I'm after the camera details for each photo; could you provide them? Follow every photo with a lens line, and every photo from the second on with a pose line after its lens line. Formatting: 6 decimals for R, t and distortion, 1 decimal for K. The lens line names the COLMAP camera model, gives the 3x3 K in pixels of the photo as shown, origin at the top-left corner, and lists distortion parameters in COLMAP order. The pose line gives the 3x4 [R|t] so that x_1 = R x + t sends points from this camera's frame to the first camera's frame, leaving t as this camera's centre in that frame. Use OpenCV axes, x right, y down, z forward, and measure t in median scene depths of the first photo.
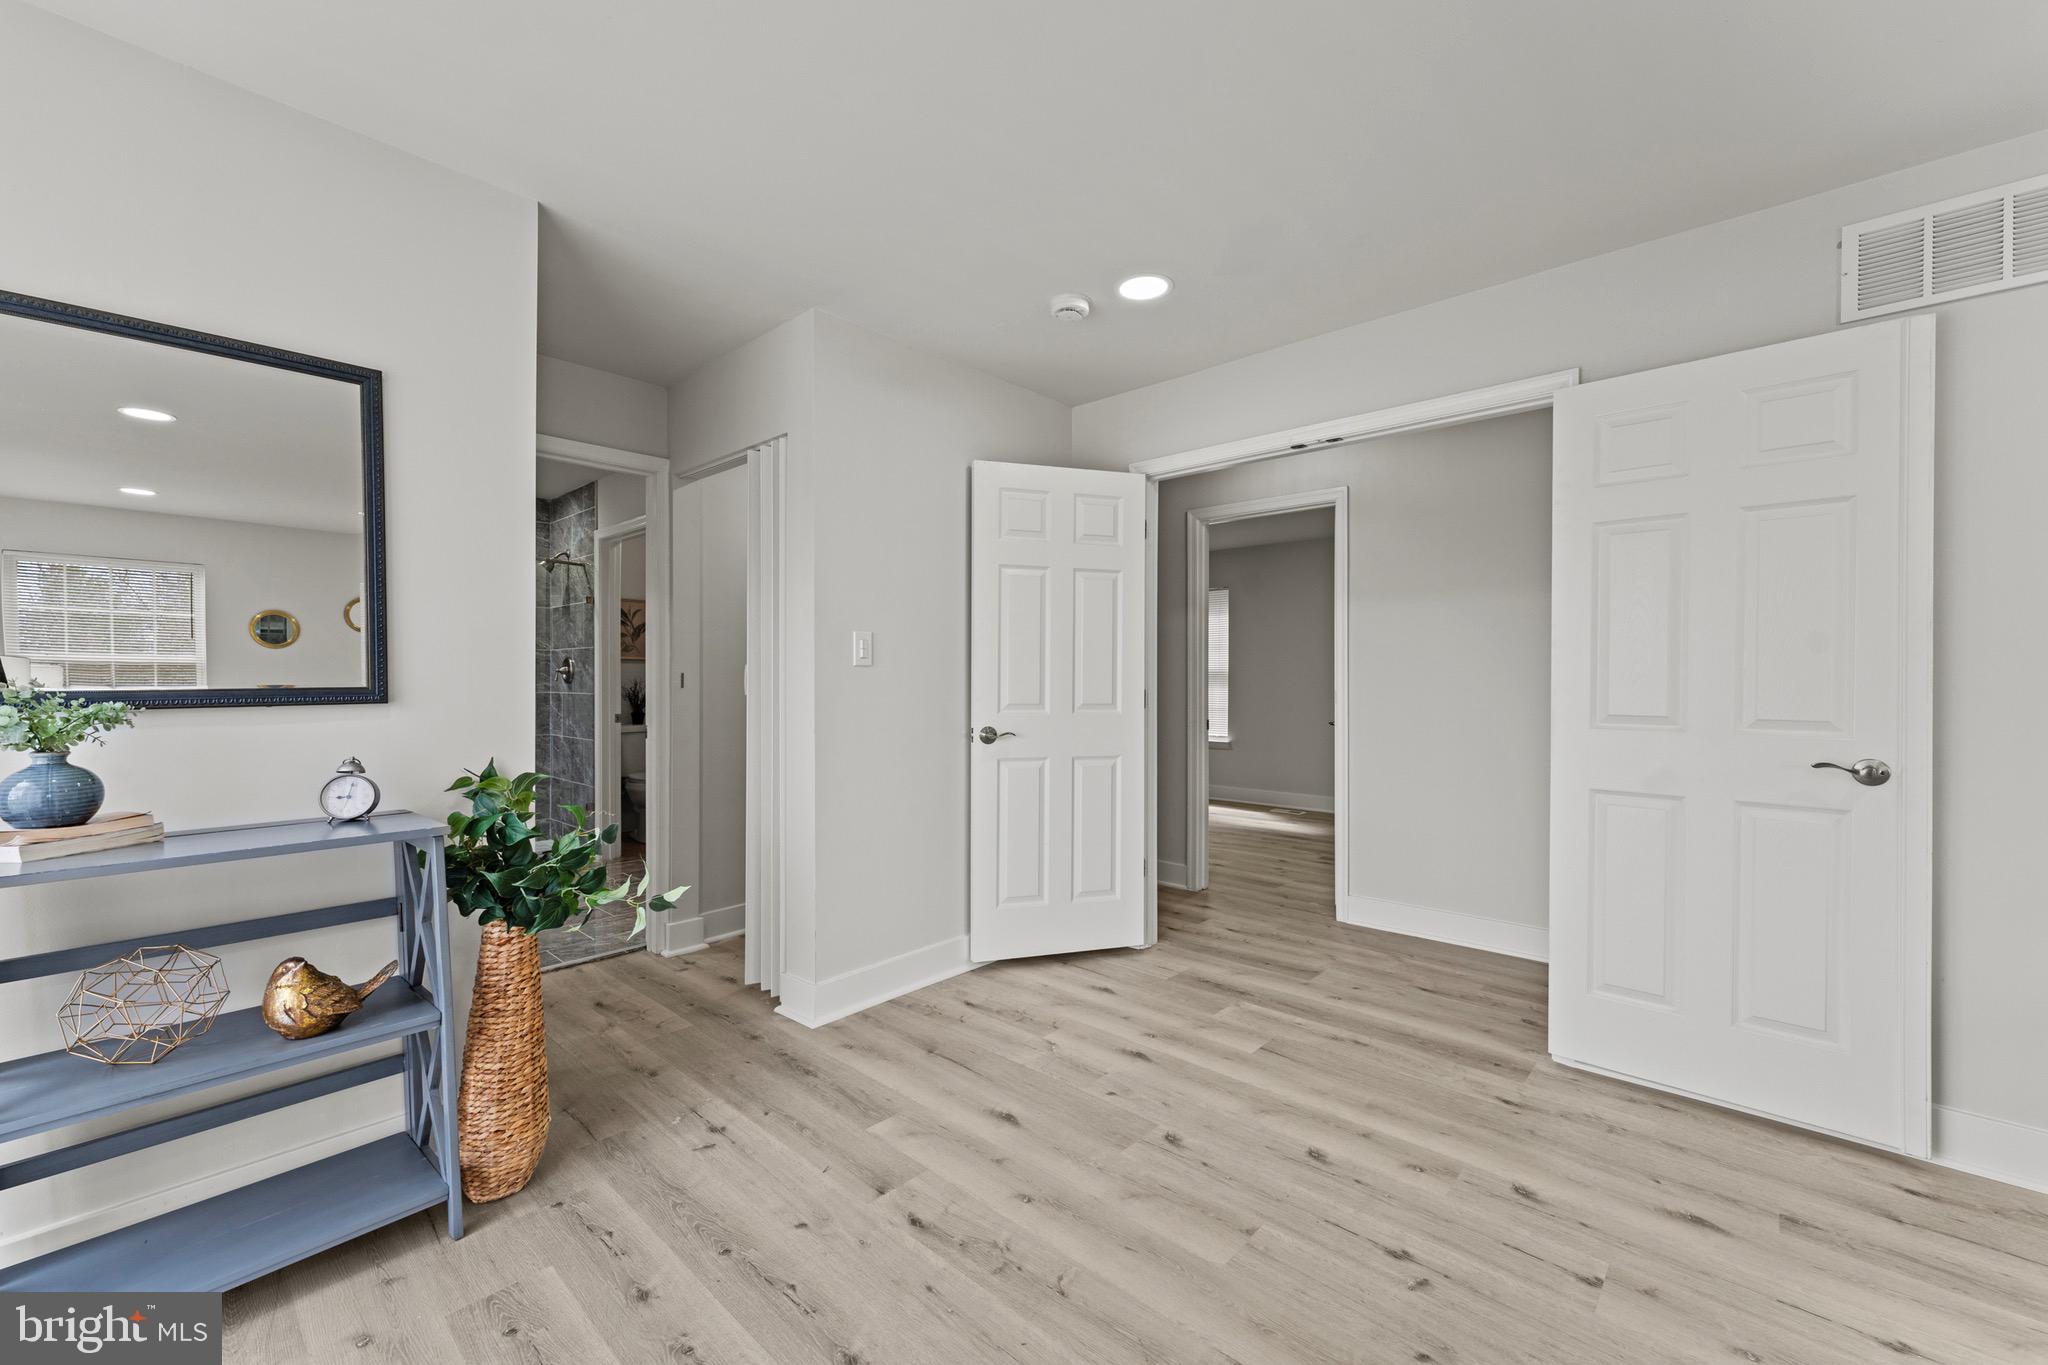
lens RADIAL K [[816.8, 0, 1014.9], [0, 816.8, 682.5], [0, 0, 1]] dist [0.002296, 0.000071]
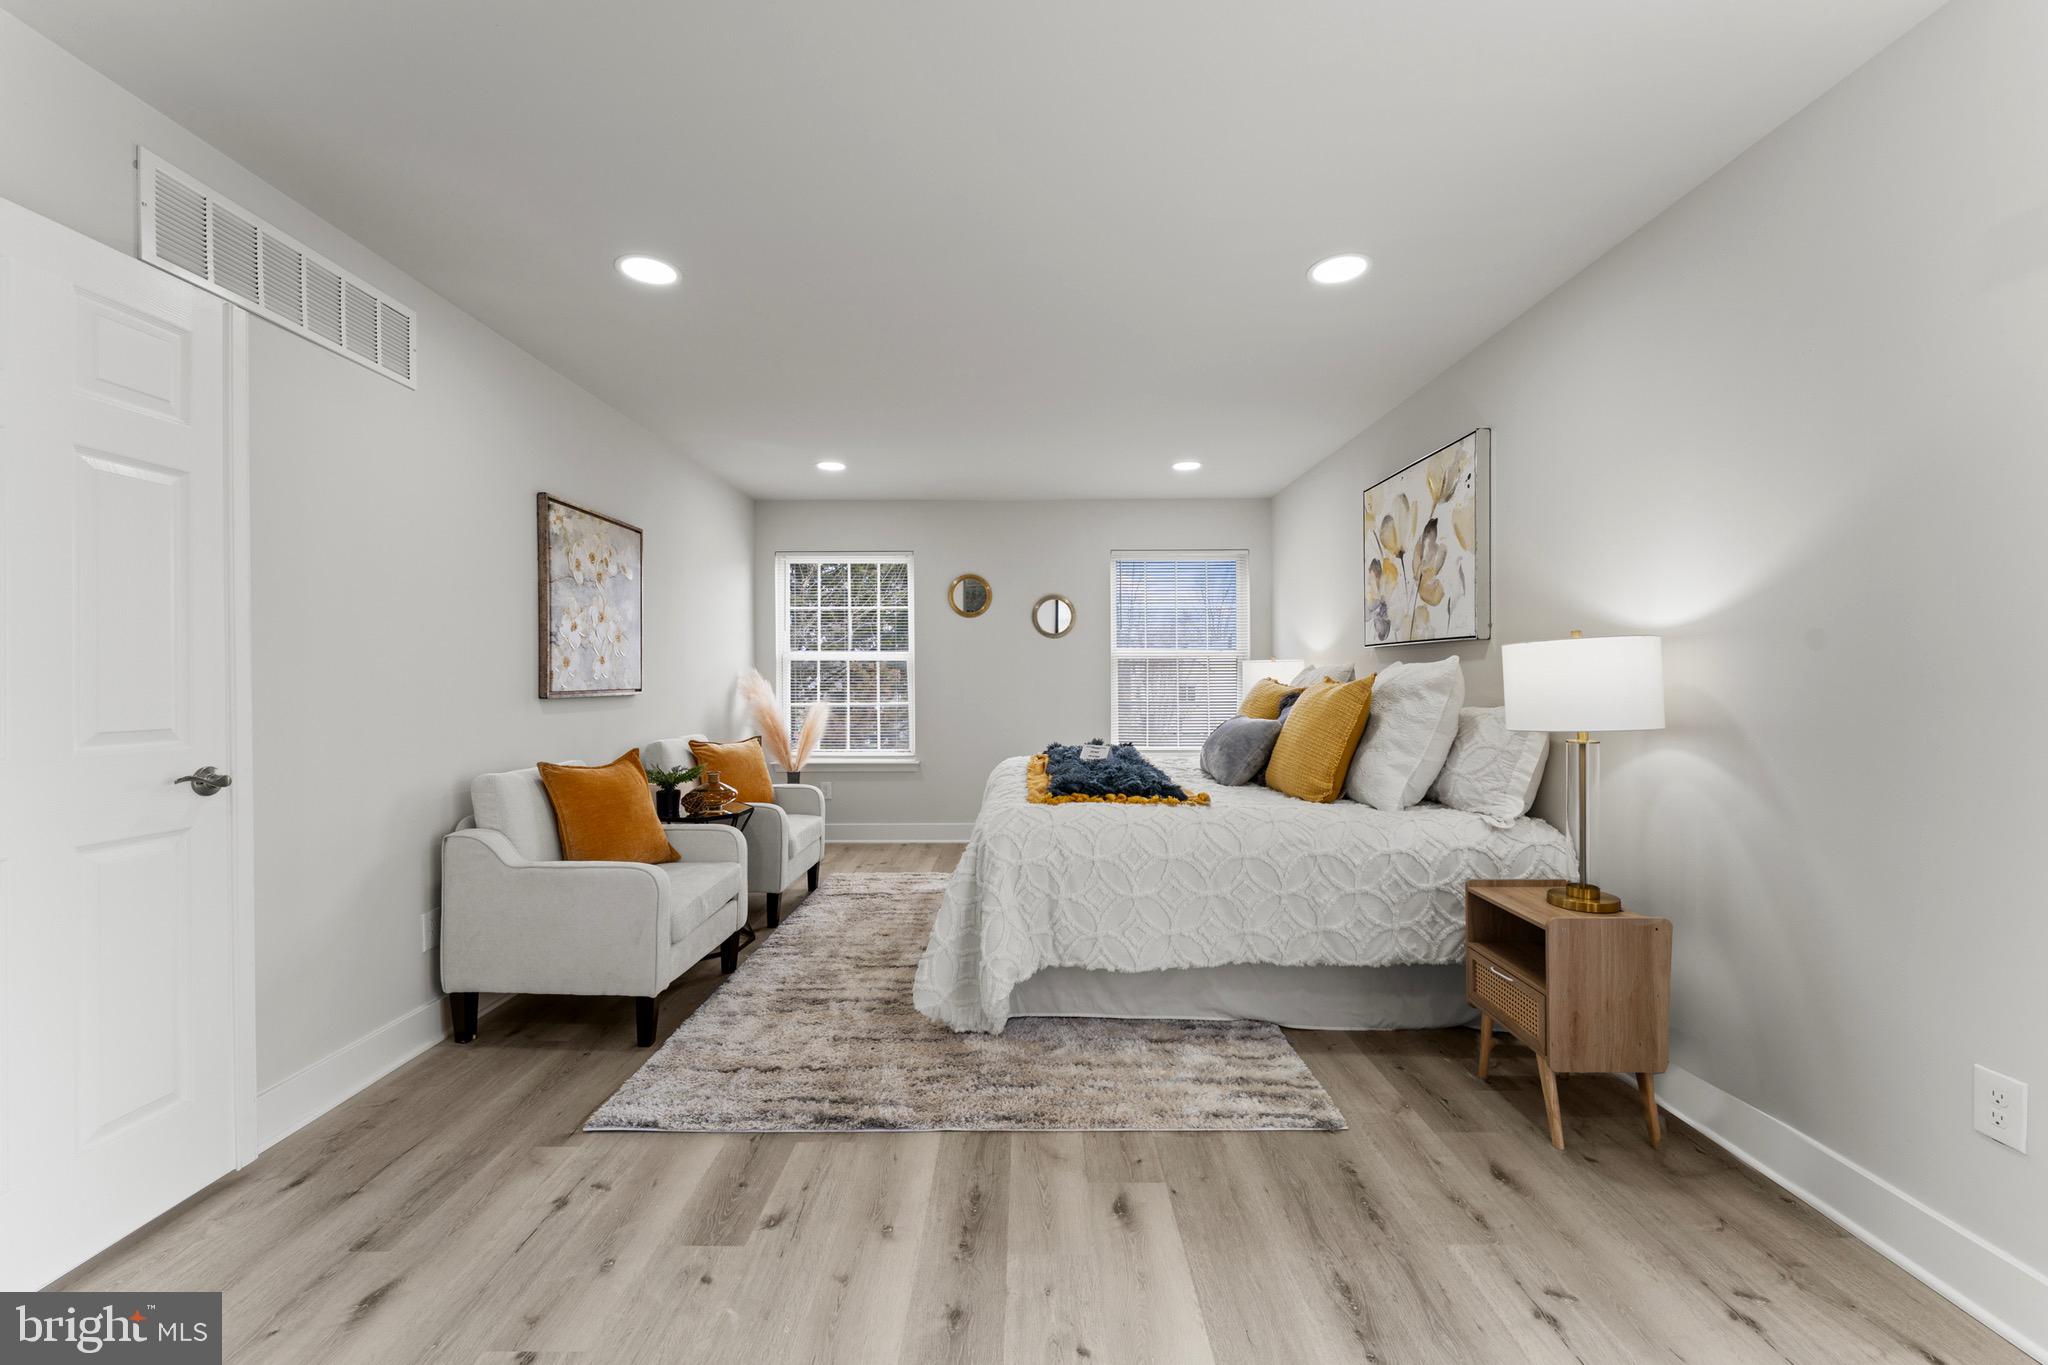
lens RADIAL K [[823.4, 0, 1025.6], [0, 823.4, 681.8], [0, 0, 1]] dist [0.000397, 0.000074]
pose [[-0.676904, -0.004709, 0.736057, -0.258745], [0.005667, 0.999917, 0.011609, -0.007247], [-0.736050, 0.012029, -0.676820, 0.988377]]
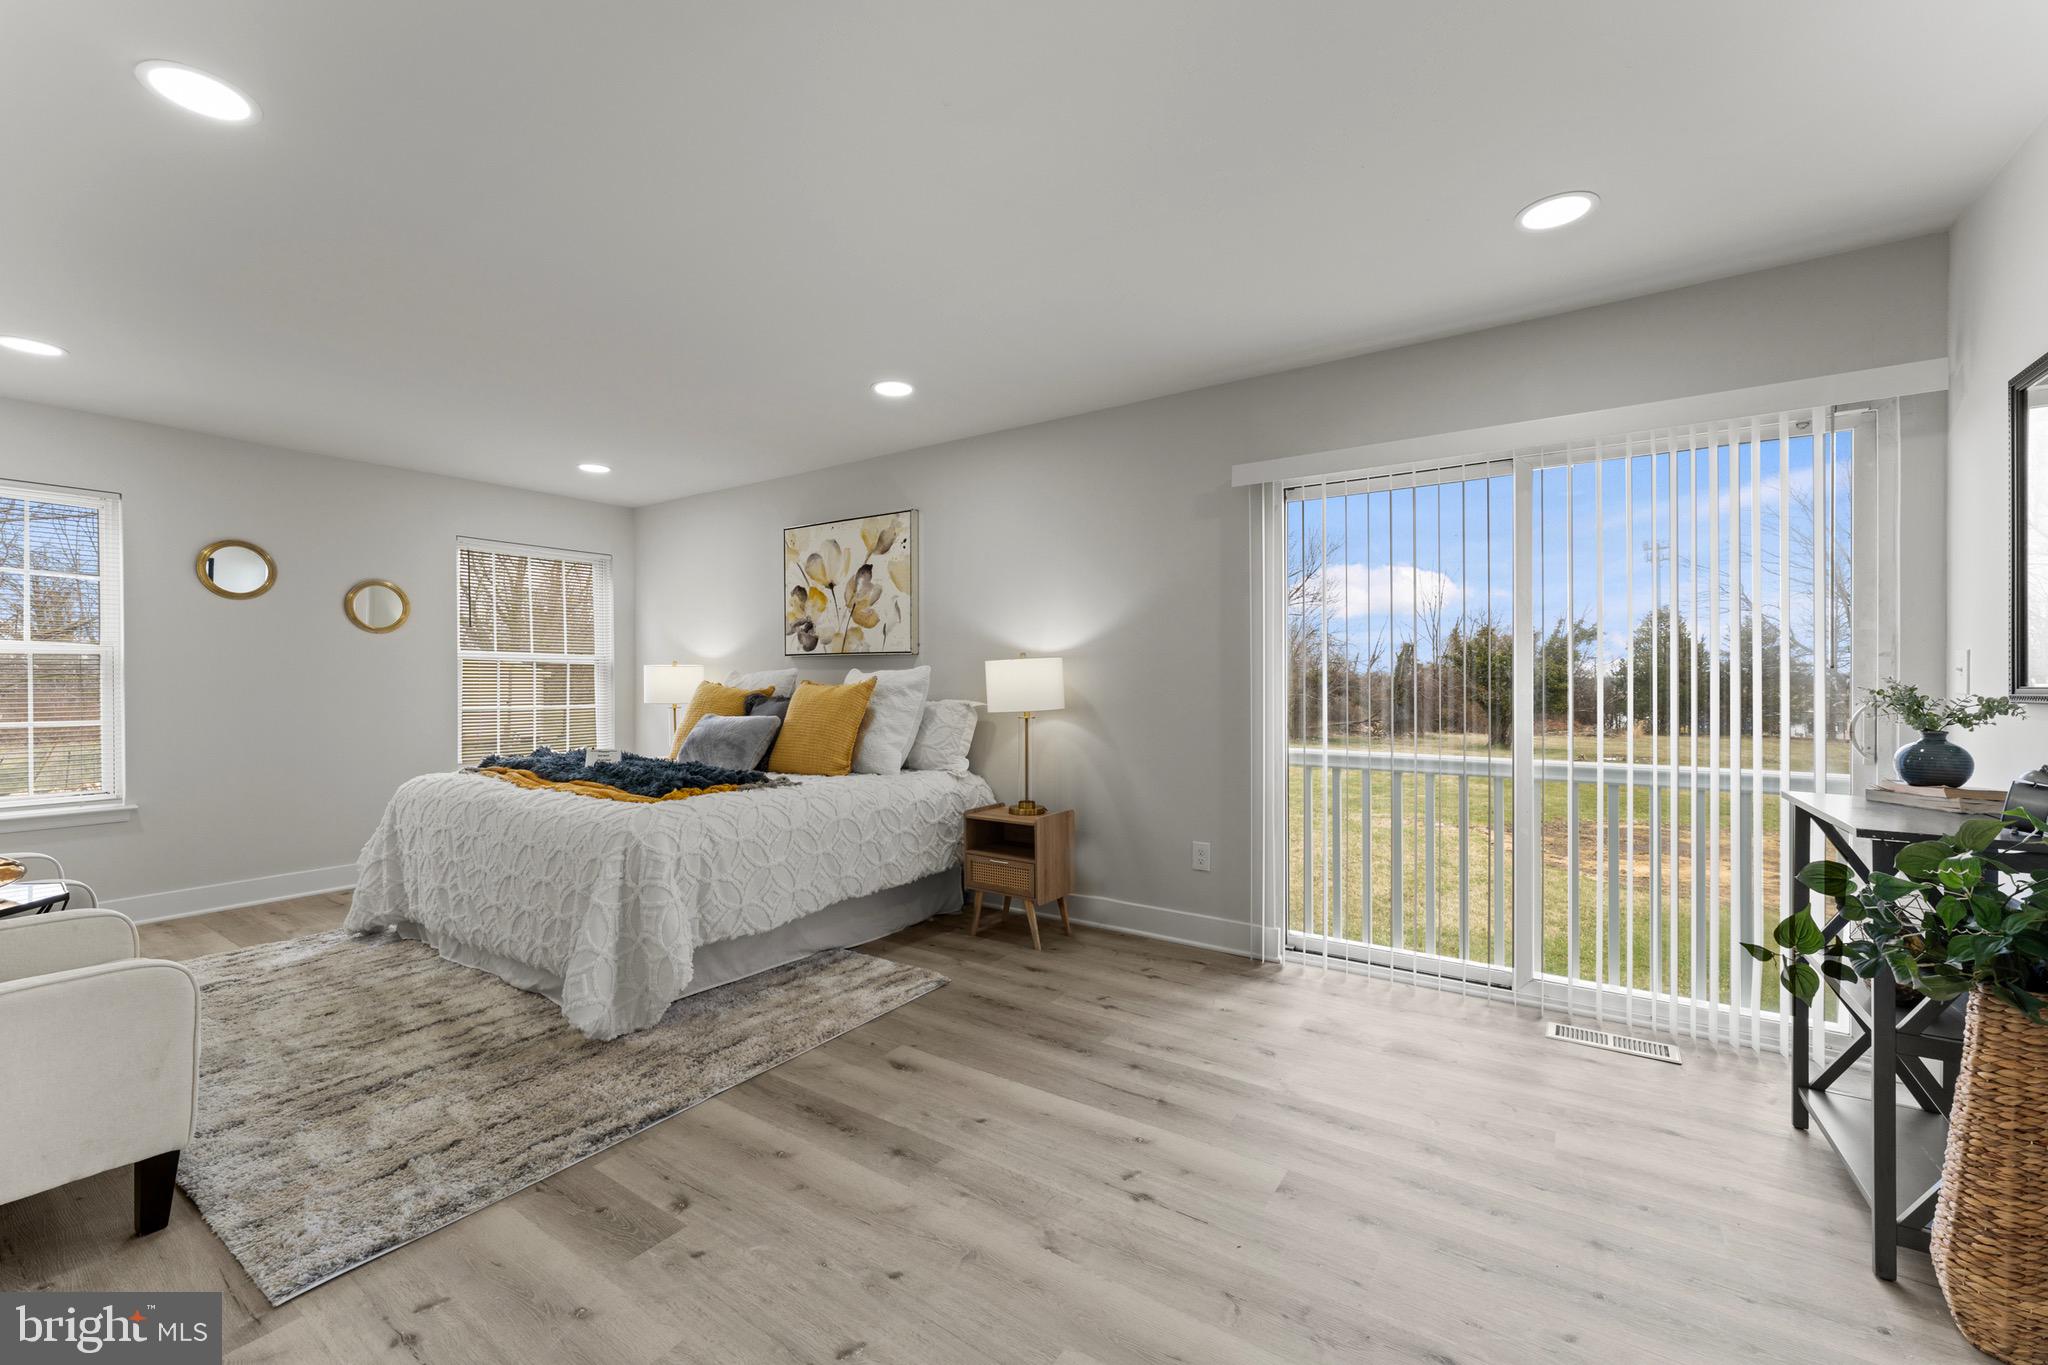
lens RADIAL K [[816.8, 0, 1014.9], [0, 816.8, 682.5], [0, 0, 1]] dist [0.002296, 0.000071]
pose [[-0.989855, 0.000069, -0.142085, 0.363573], [-0.001156, 0.999963, 0.008540, -0.006644], [0.142080, 0.008618, -0.989818, 1.570240]]
